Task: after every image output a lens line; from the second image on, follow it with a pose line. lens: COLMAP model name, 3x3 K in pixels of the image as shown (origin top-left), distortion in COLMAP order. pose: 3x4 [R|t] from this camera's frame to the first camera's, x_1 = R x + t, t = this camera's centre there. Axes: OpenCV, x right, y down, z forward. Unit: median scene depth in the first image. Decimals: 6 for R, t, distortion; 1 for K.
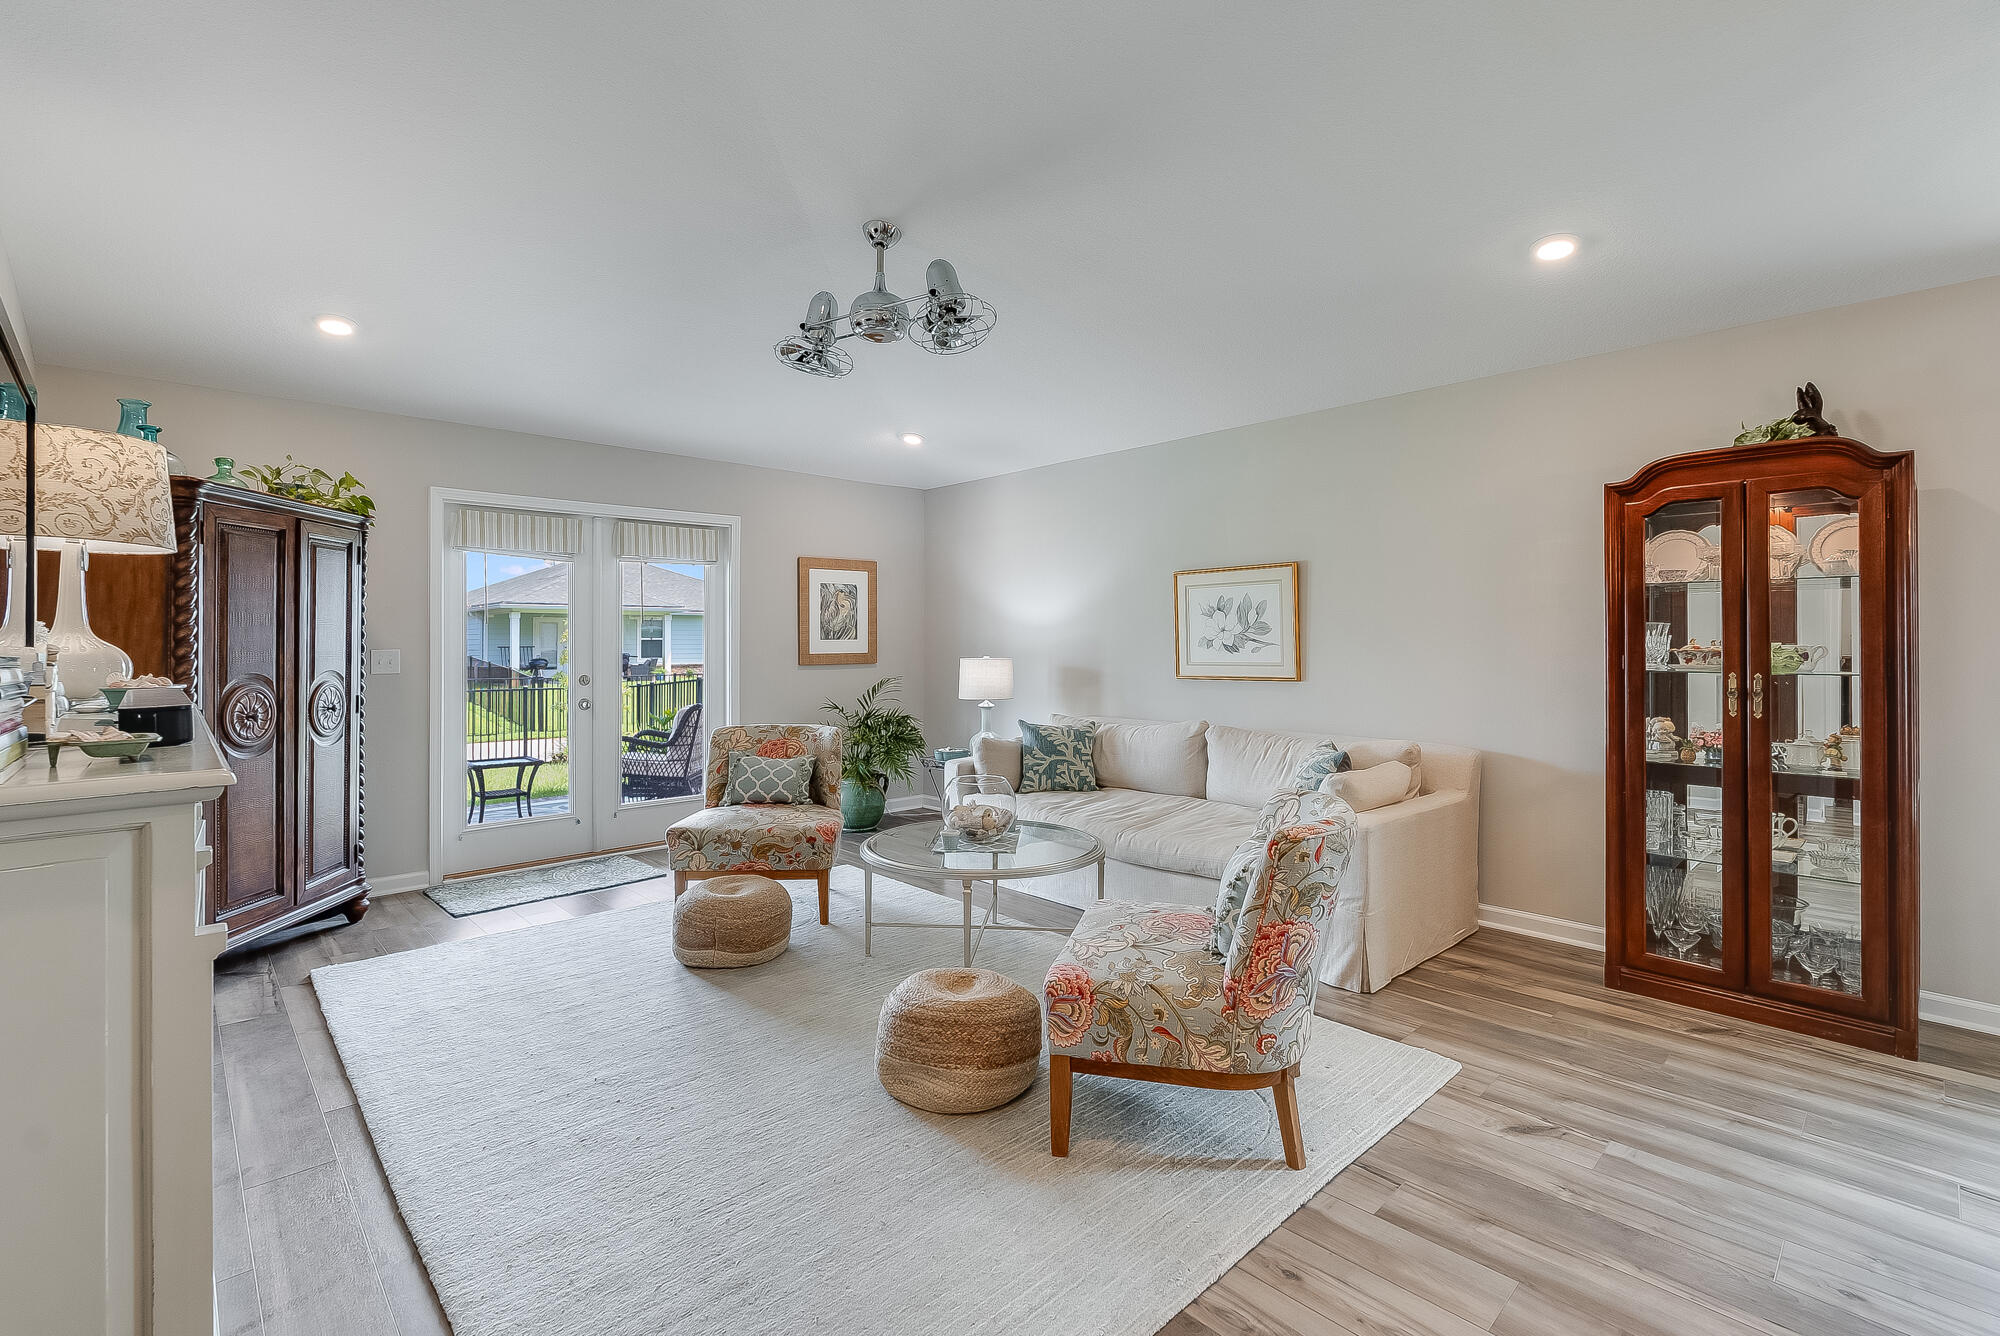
lens RADIAL K [[895.9, 0, 1004.5], [0, 895.9, 646.8], [0, 0, 1]] dist [-0.002352, 0.000387]
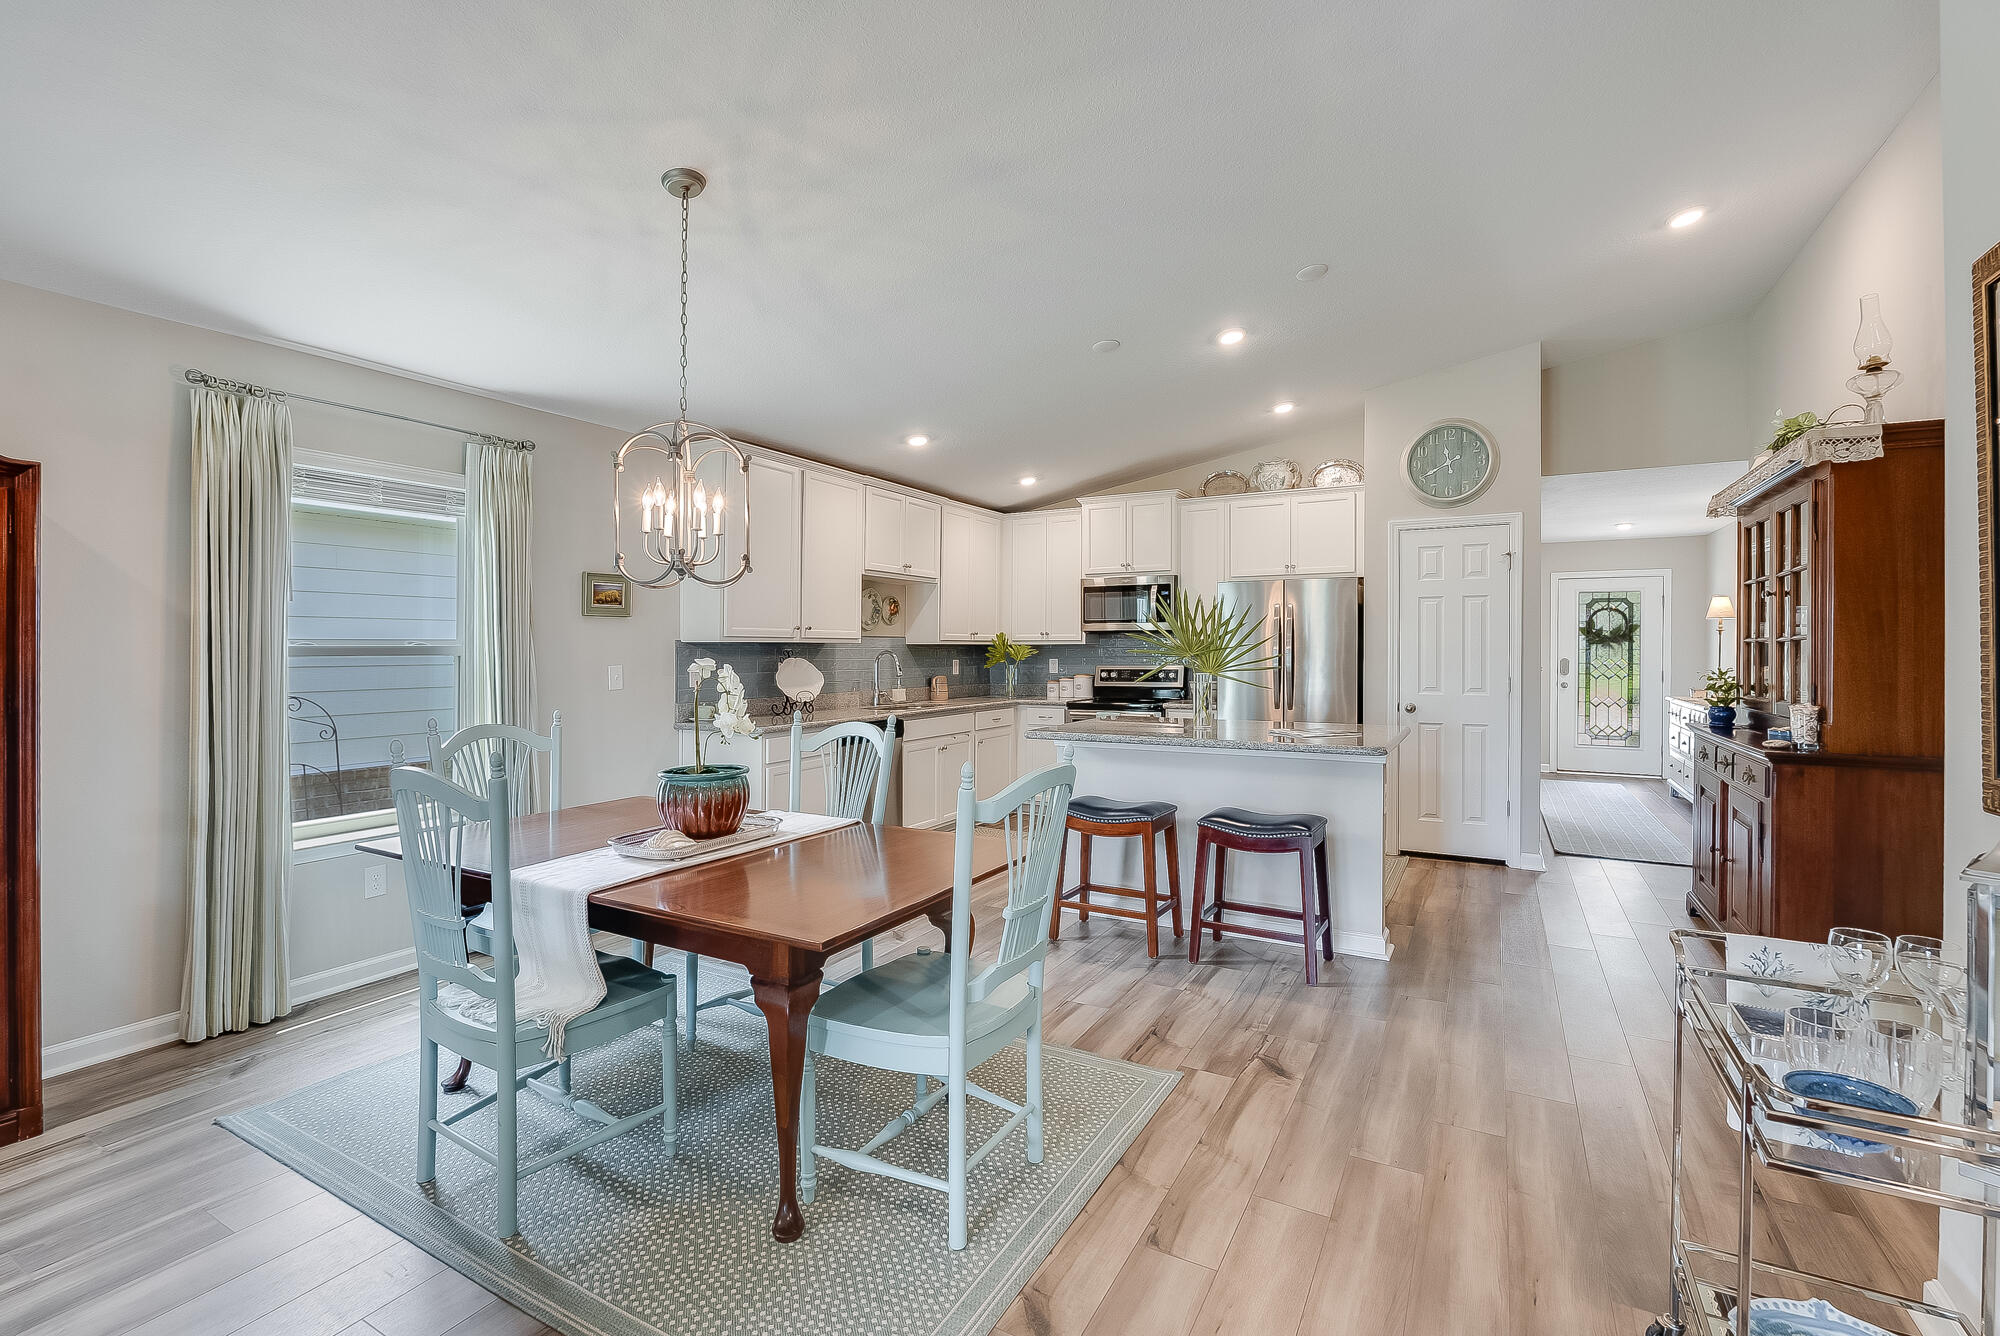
lens RADIAL K [[871.5, 0, 1009.1], [0, 871.5, 656.6], [0, 0, 1]] dist [-0.001713, -0.000169]
pose [[-0.295996, -0.009587, 0.955141, -0.075057], [0.003844, 0.999930, 0.011227, -0.019275], [-0.955181, 0.006994, -0.295938, 0.203241]]
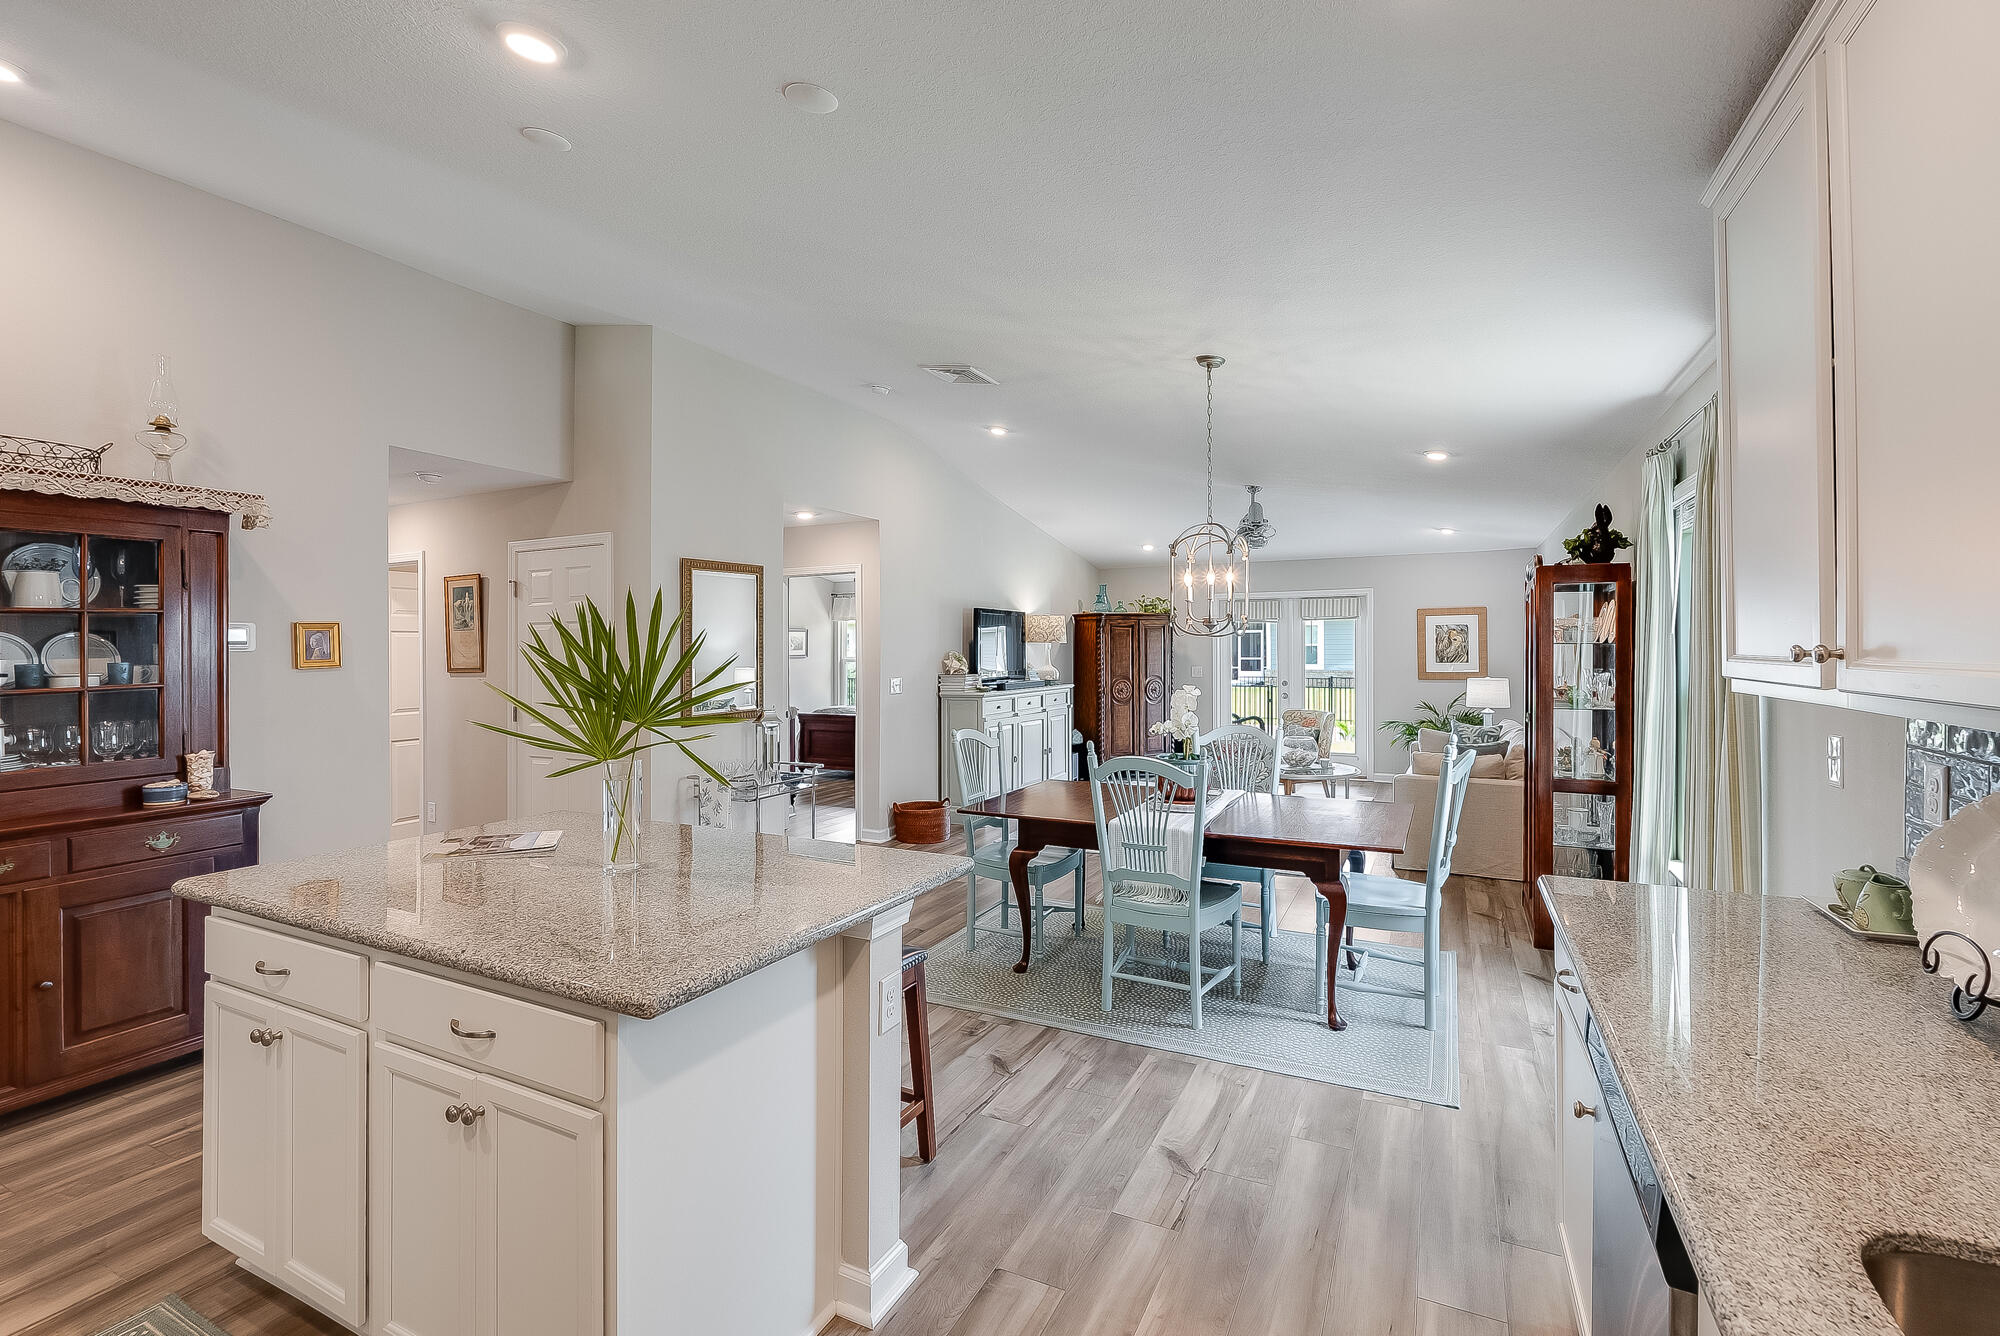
lens RADIAL K [[877.8, 0, 1008.3], [0, 877.8, 693.7], [0, 0, 1]] dist [-0.001363, -0.000119]
pose [[0.352448, 0.050832, -0.934450, 1.471700], [0.001537, 0.998491, 0.054896, -0.060724], [0.935830, -0.020784, 0.351838, -0.305637]]
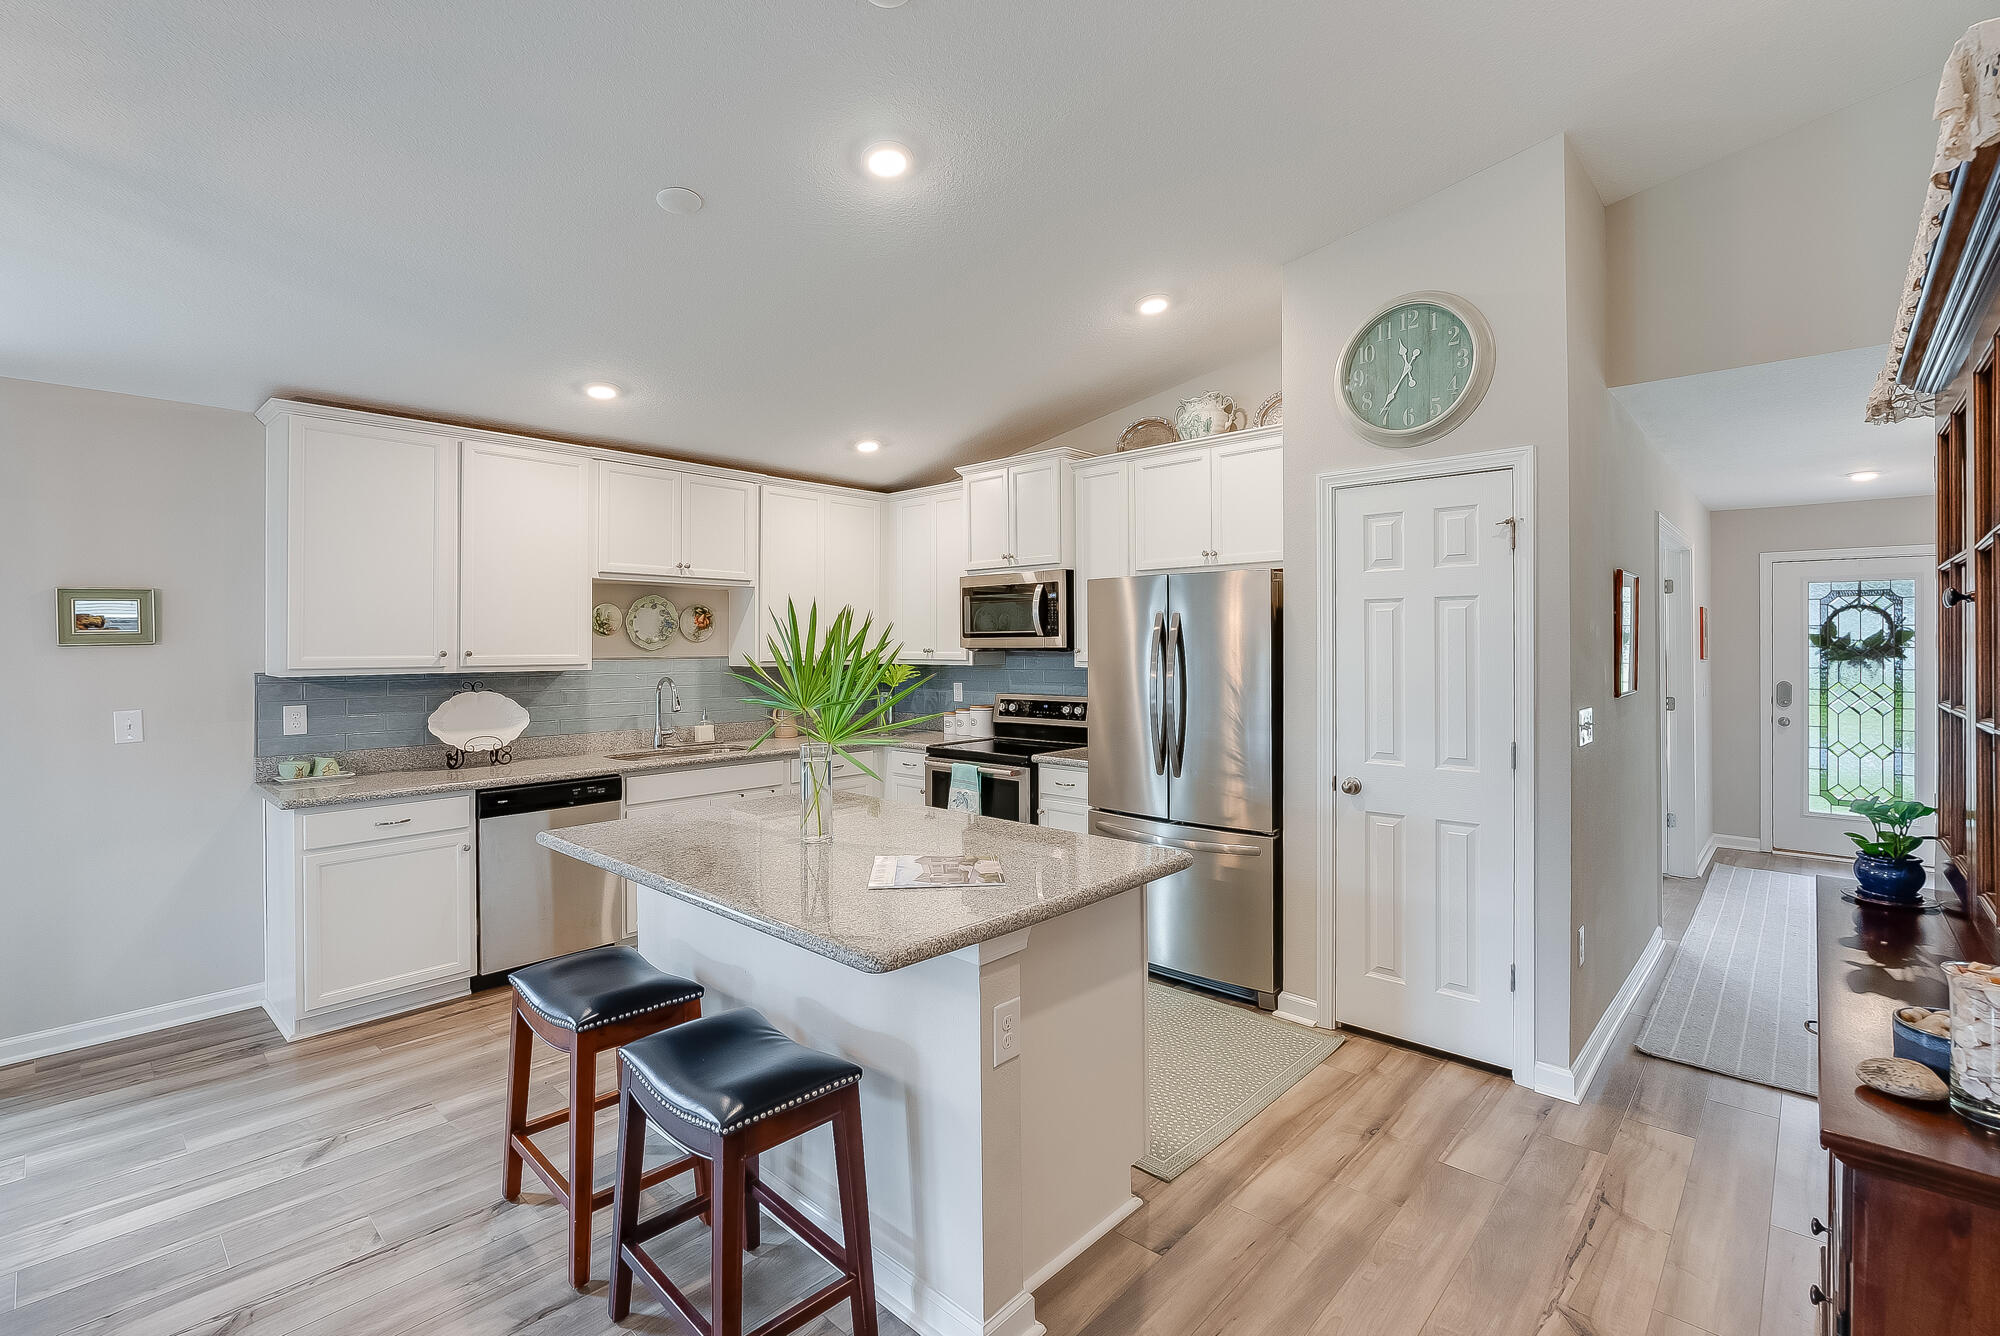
lens RADIAL K [[889.0, 0, 1015.6], [0, 889.0, 639.3], [0, 0, 1]] dist [0.000043, -0.000021]
pose [[-0.071786, 0.006122, 0.997401, 0.241122], [0.005356, 0.999969, -0.005753, -0.055036], [-0.997406, 0.004929, -0.071817, -0.436324]]
